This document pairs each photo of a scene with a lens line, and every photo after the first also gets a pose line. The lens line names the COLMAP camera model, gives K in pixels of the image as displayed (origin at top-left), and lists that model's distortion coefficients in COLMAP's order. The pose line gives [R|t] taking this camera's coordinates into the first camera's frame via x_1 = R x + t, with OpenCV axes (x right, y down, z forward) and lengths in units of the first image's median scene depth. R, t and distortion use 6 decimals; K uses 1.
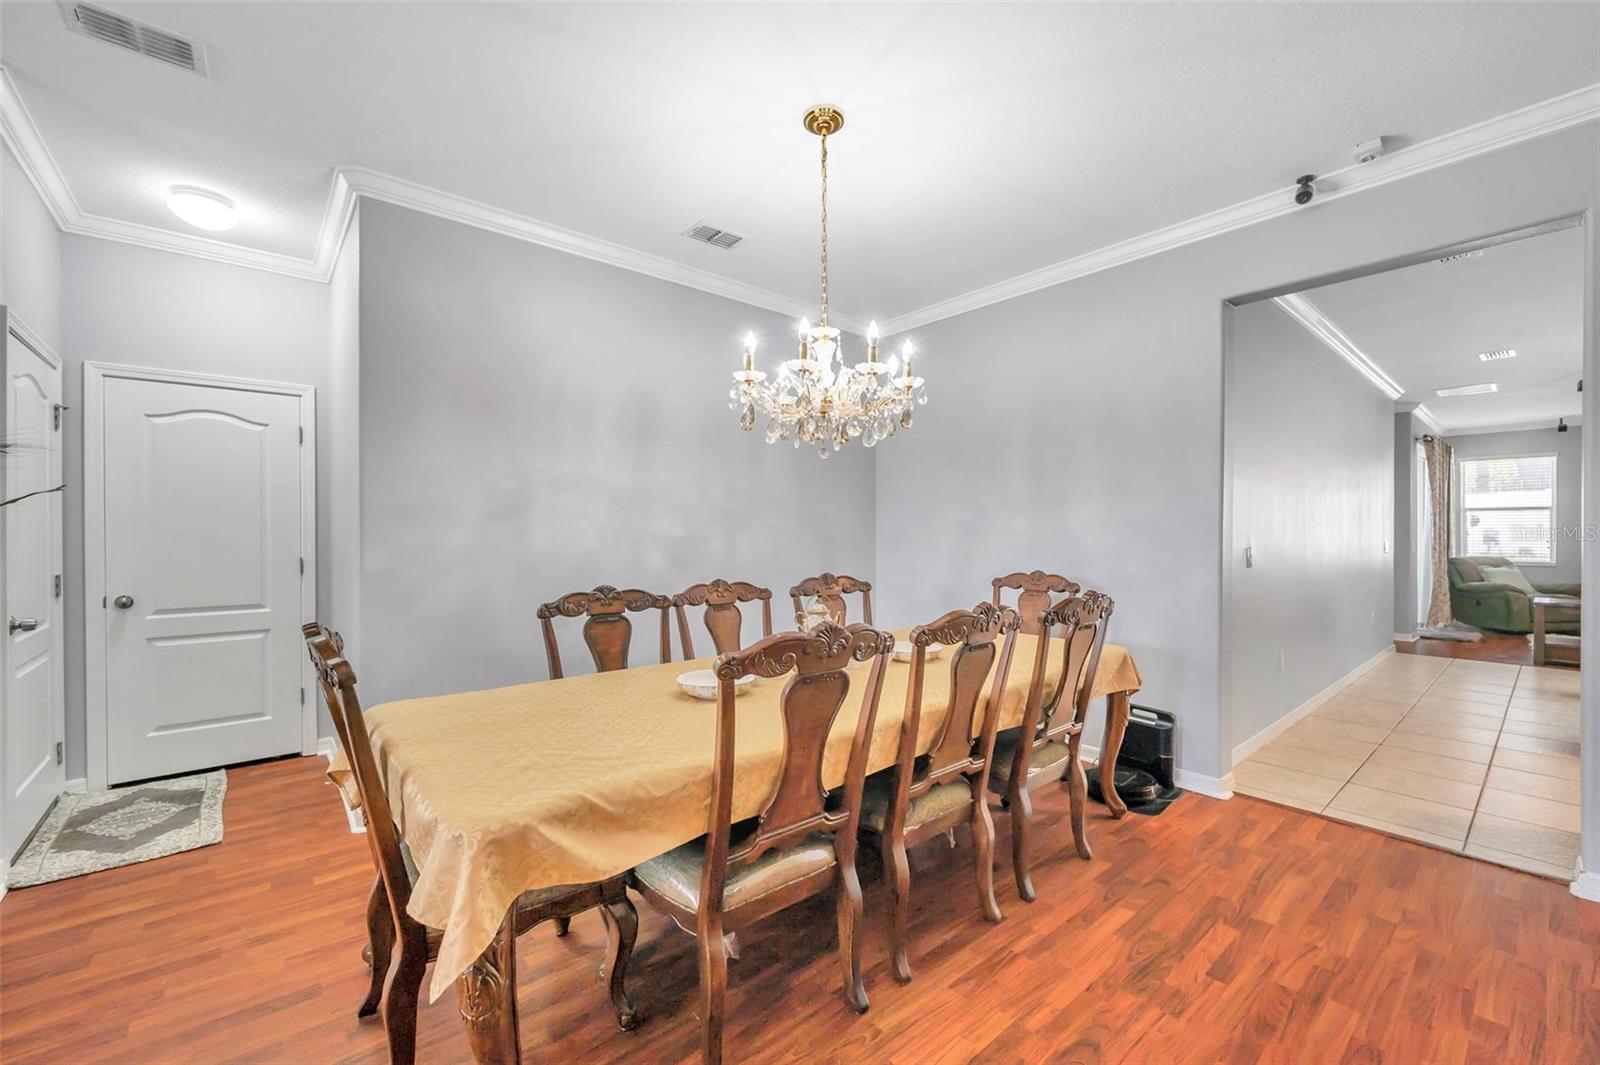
lens RADIAL K [[633.9, 0, 794.6], [0, 633.9, 538.2], [0, 0, 1]] dist [-0.000346, -0.000098]
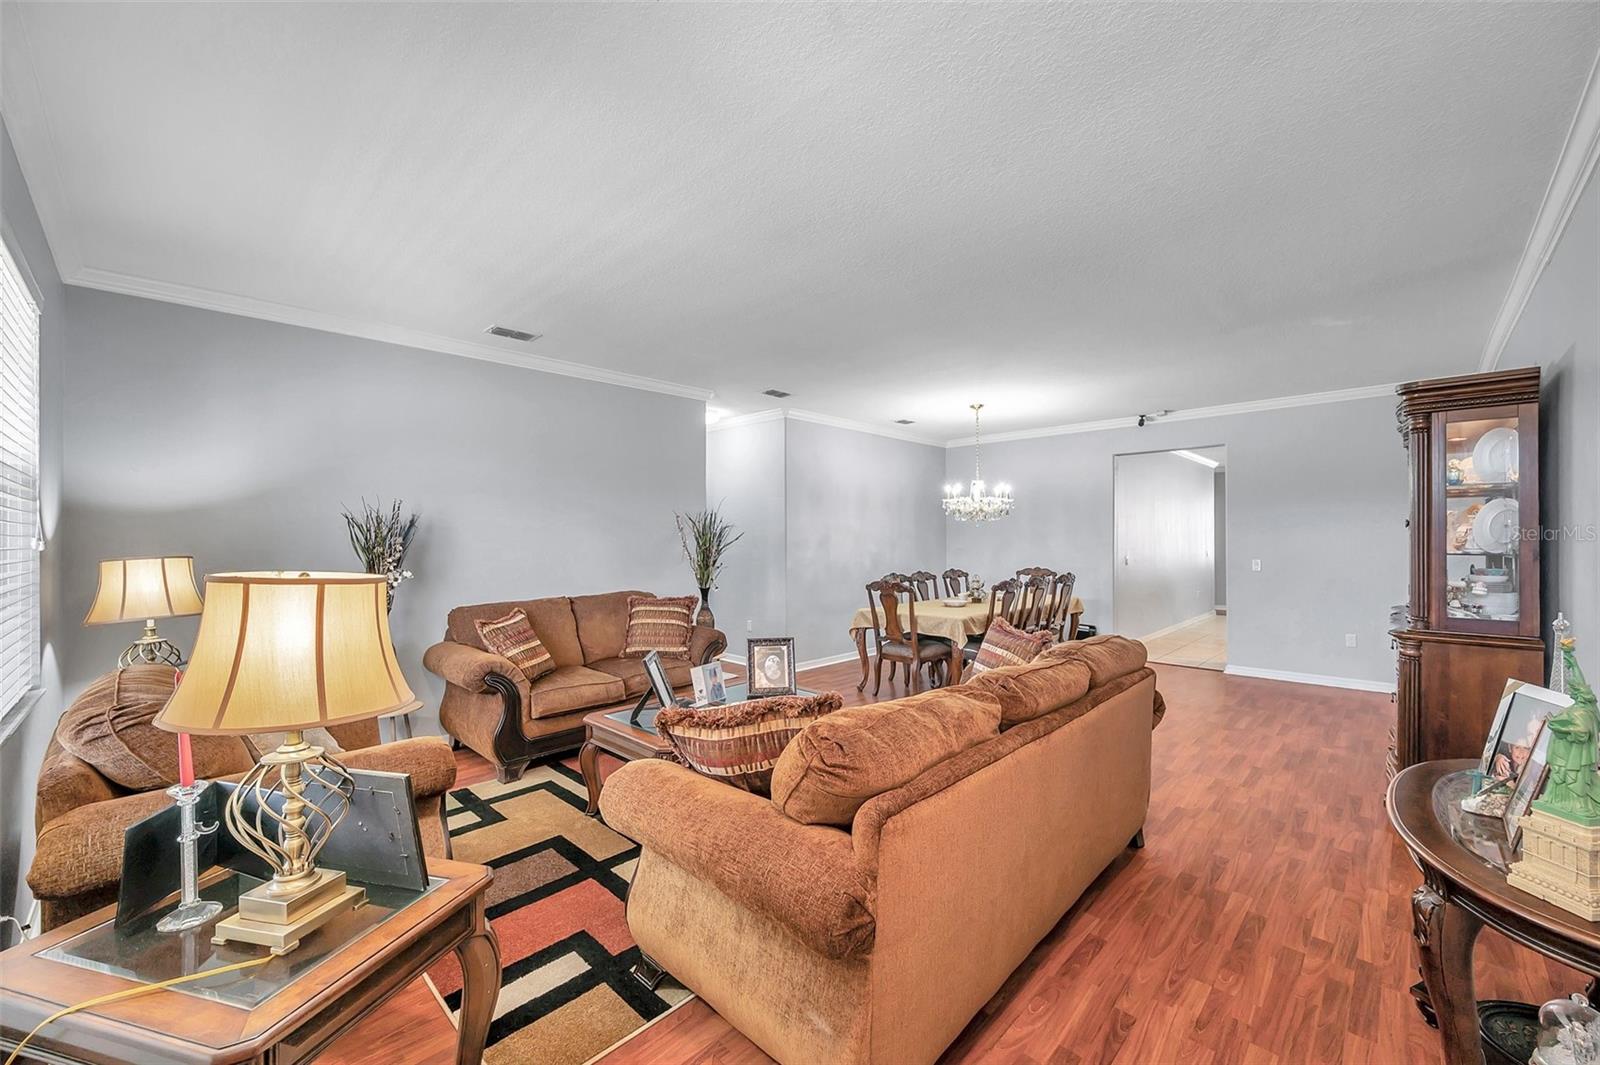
lens RADIAL K [[633.9, 0, 798.9], [0, 633.9, 537.2], [0, 0, 1]] dist [-0.000346, -0.000098]
pose [[0.994394, -0.002369, 0.105711, -0.844051], [0.003478, 0.999941, -0.010314, -0.041201], [-0.105681, 0.010624, 0.994343, -1.388747]]
